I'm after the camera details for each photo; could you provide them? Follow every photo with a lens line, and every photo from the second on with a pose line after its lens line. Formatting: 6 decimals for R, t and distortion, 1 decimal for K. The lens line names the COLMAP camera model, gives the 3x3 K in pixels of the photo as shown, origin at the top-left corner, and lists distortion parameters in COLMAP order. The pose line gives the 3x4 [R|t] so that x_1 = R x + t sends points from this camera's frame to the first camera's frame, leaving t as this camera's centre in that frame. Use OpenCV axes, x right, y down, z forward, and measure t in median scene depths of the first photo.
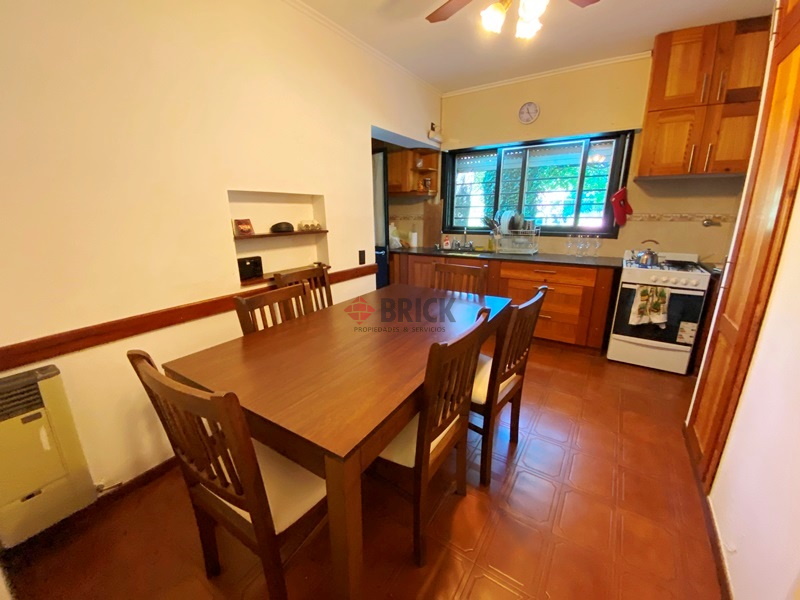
lens RADIAL K [[327.7, 0, 391.0], [0, 327.7, 302.7], [0, 0, 1]] dist [-0.023024, -0.003661]
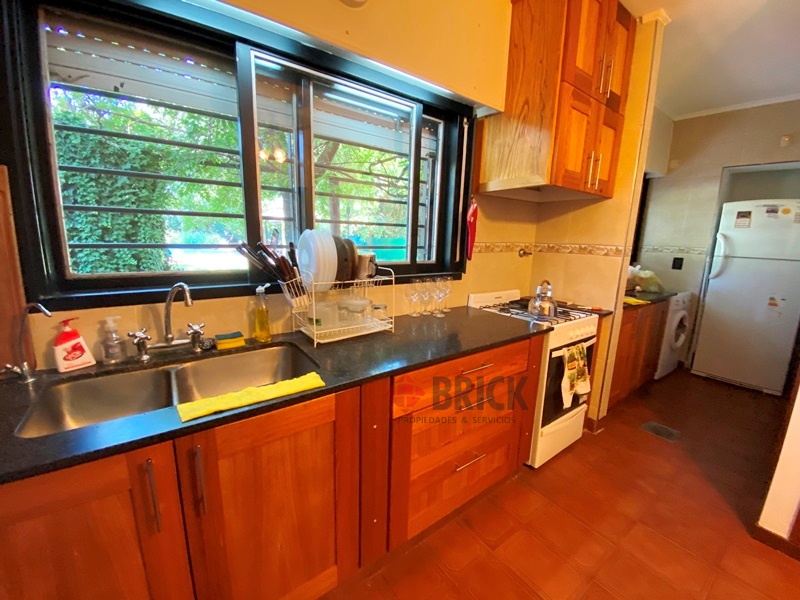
lens RADIAL K [[327.7, 0, 396.9], [0, 327.7, 294.5], [0, 0, 1]] dist [-0.023024, -0.003661]
pose [[0.314303, -0.141133, 0.938773, 0.038149], [0.219903, 0.972814, 0.072626, -0.265092], [-0.923502, 0.183613, 0.336795, 0.981858]]
